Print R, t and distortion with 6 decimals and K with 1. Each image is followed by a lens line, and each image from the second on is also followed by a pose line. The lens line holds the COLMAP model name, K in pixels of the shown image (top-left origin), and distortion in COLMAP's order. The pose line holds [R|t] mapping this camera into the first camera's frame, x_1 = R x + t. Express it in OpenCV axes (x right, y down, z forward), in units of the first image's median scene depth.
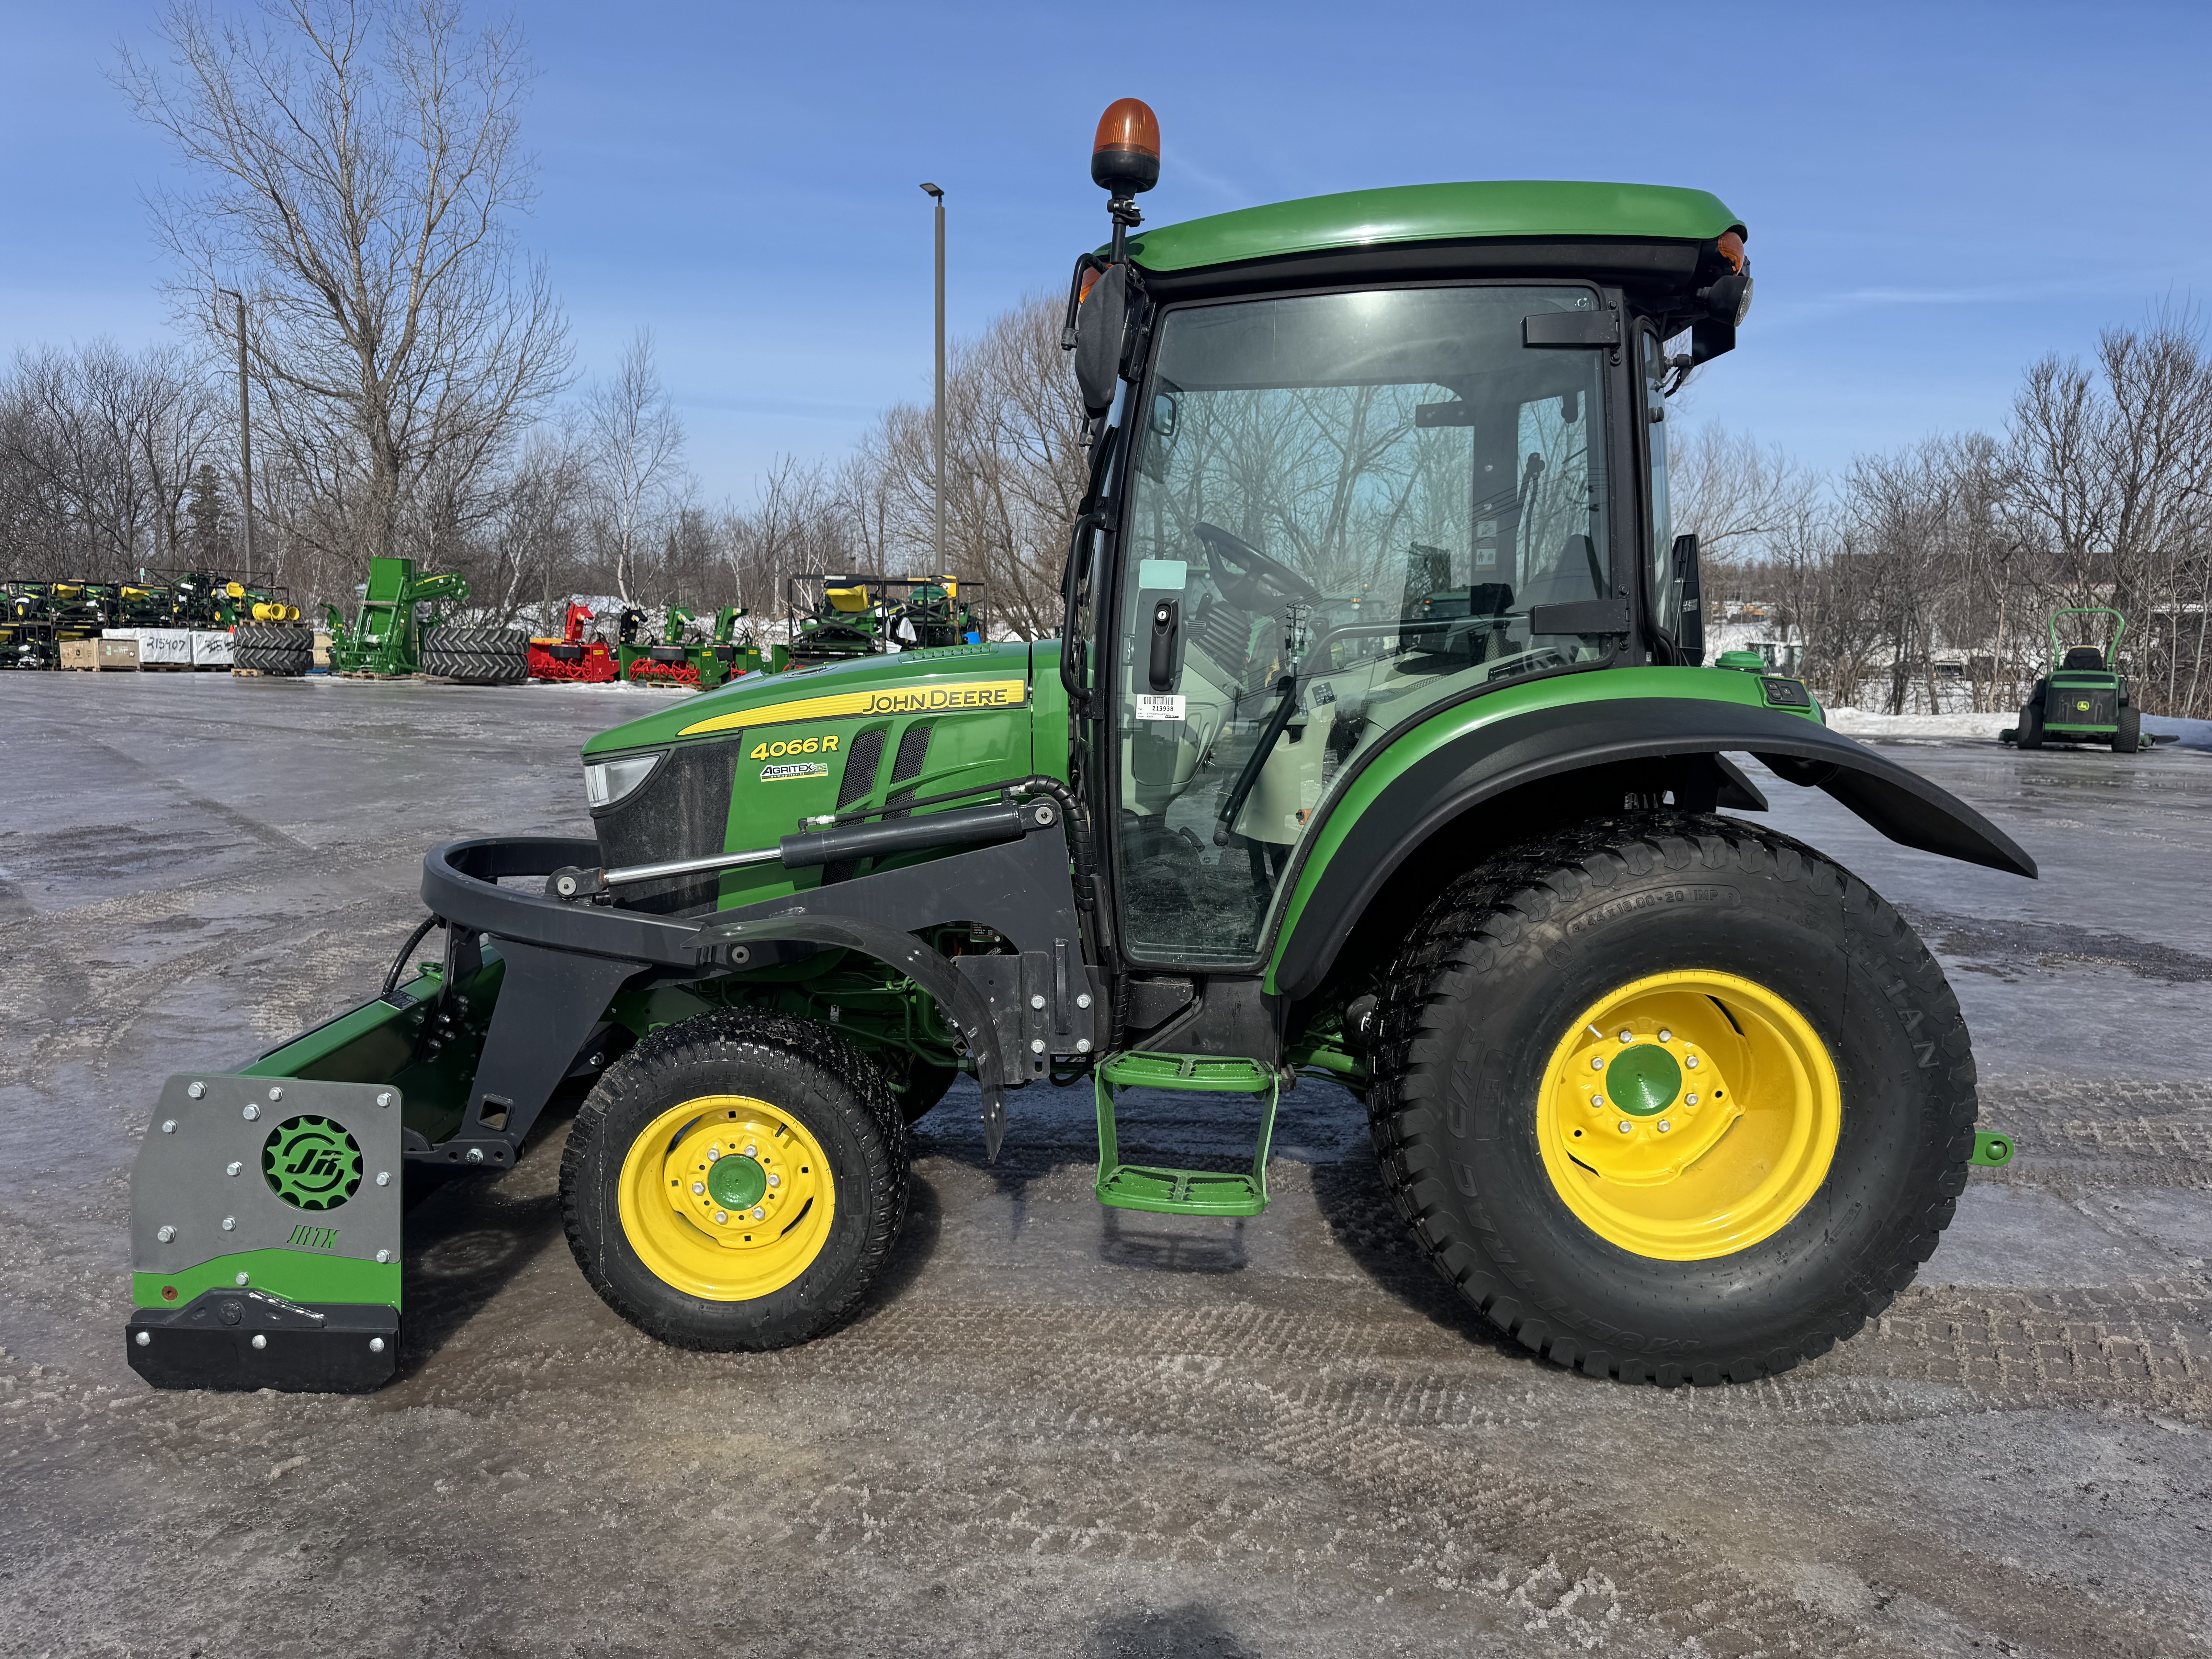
lens RADIAL K [[1546.5, 0, 1040.1], [0, 1546.5, 833.1], [0, 0, 1]] dist [0.044206, -0.044623]
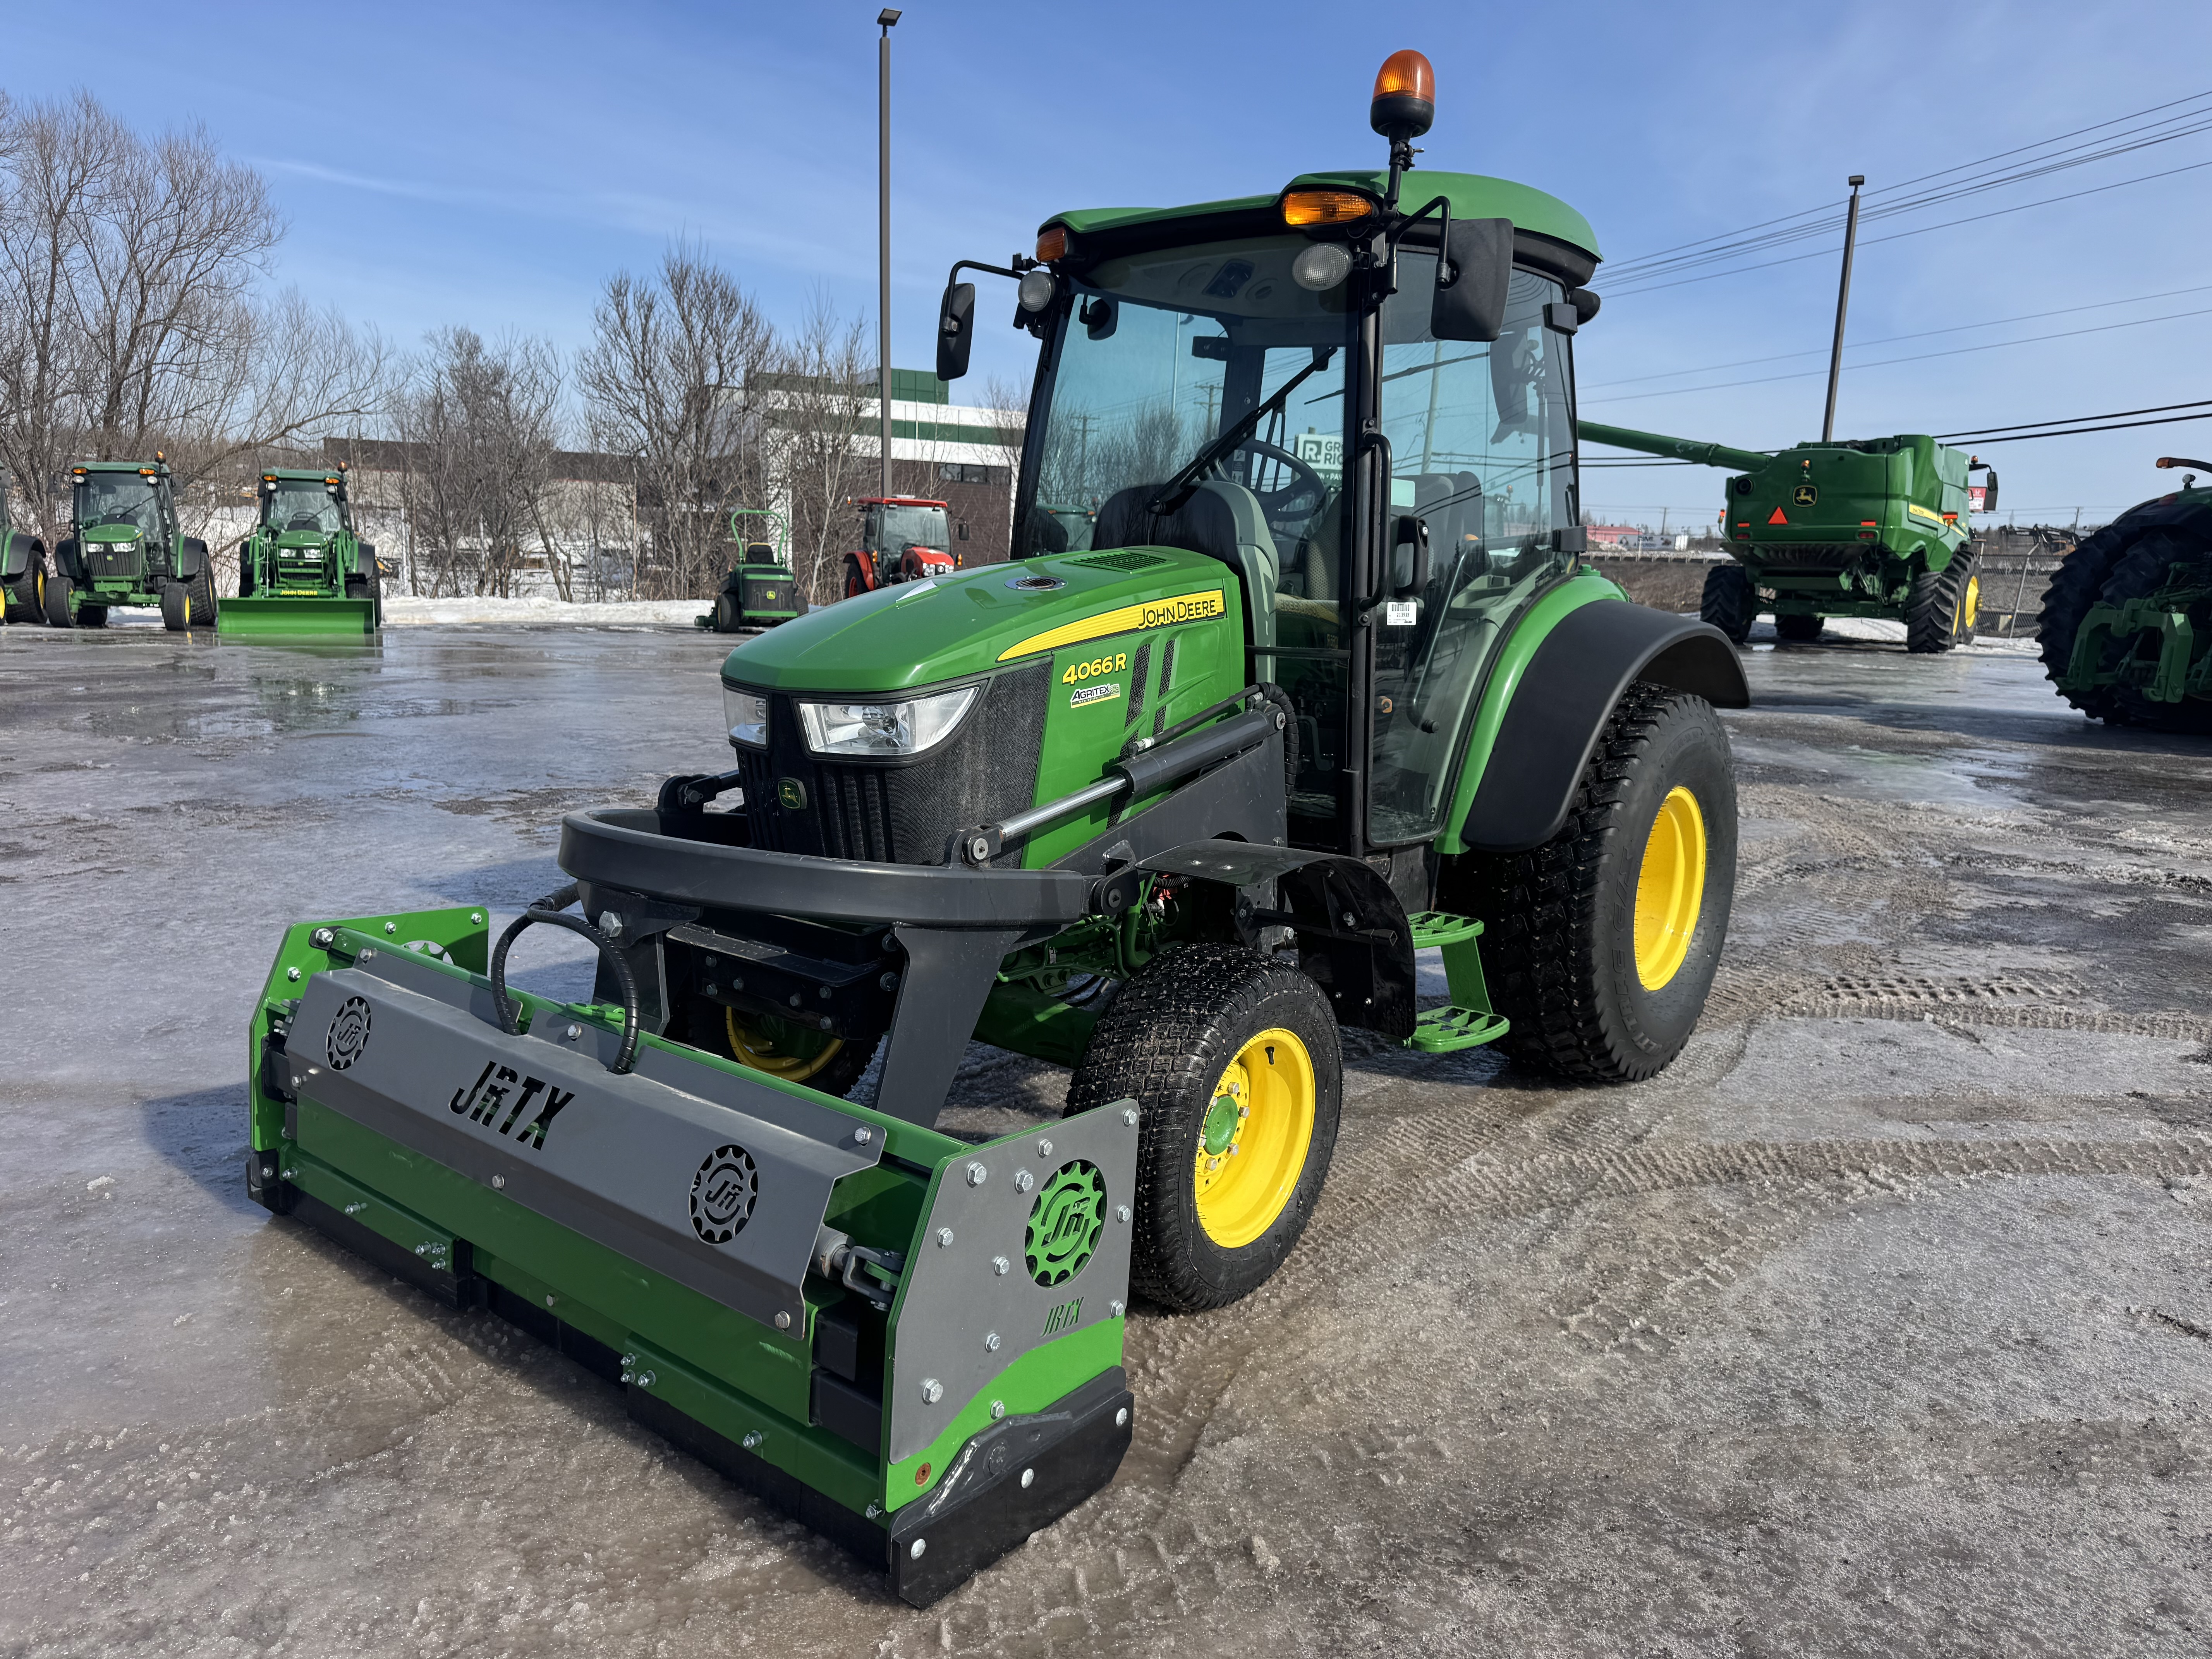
lens RADIAL K [[1546.5, 0, 1130.4], [0, 1546.5, 856.7], [0, 0, 1]] dist [0.044206, -0.044623]
pose [[0.613921, -0.138778, 0.777073, -0.870530], [0.071373, 0.990151, 0.120443, -0.053565], [-0.786134, -0.018480, 0.617779, 0.418814]]
